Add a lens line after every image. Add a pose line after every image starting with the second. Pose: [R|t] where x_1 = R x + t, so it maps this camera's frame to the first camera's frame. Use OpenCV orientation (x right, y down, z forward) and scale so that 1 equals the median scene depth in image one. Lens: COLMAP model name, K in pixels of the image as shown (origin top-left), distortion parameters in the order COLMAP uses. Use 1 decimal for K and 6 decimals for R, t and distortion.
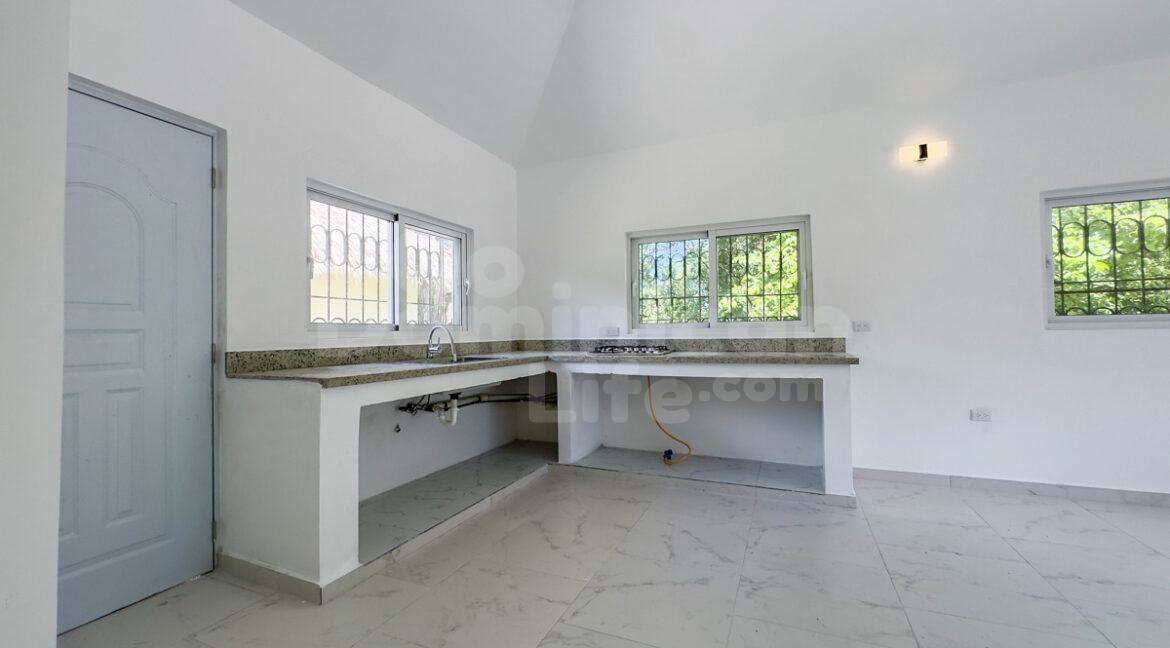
lens RADIAL K [[467.0, 0, 591.5], [0, 467.0, 324.6], [0, 0, 1]] dist [0.000507, 0.000250]
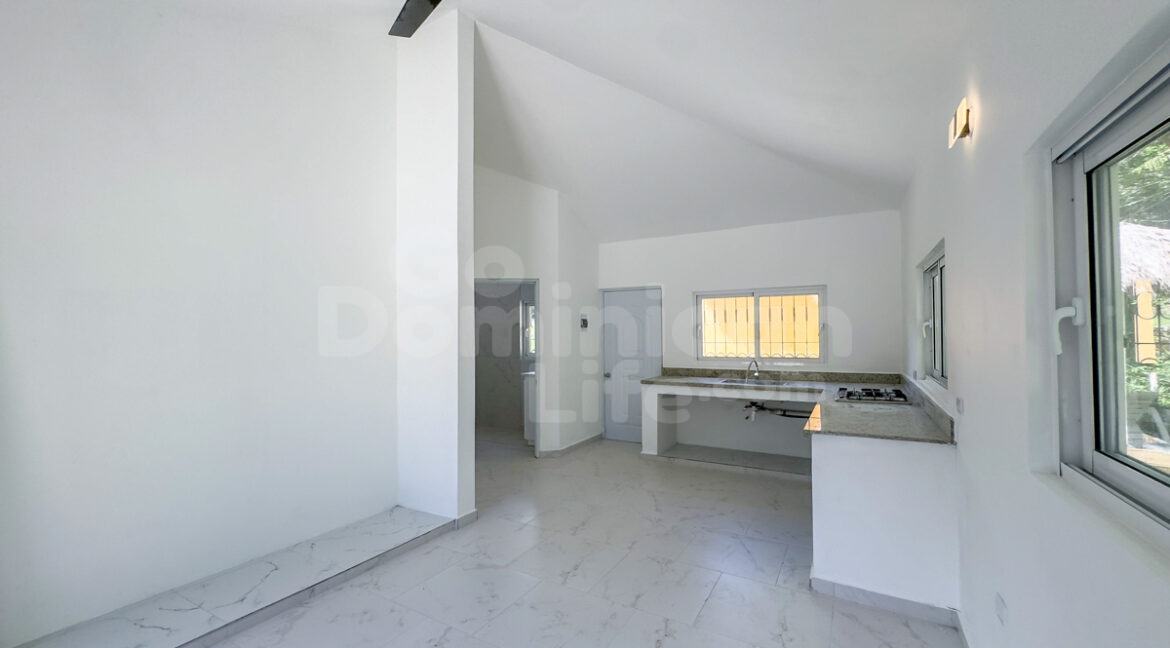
lens RADIAL K [[469.5, 0, 588.6], [0, 469.5, 320.7], [0, 0, 1]] dist [-0.001789, -0.000342]
pose [[-0.113388, -0.015324, -0.993433, 1.631422], [0.022440, 0.999586, -0.017980, -0.142534], [0.993297, -0.024332, -0.112997, 0.717364]]
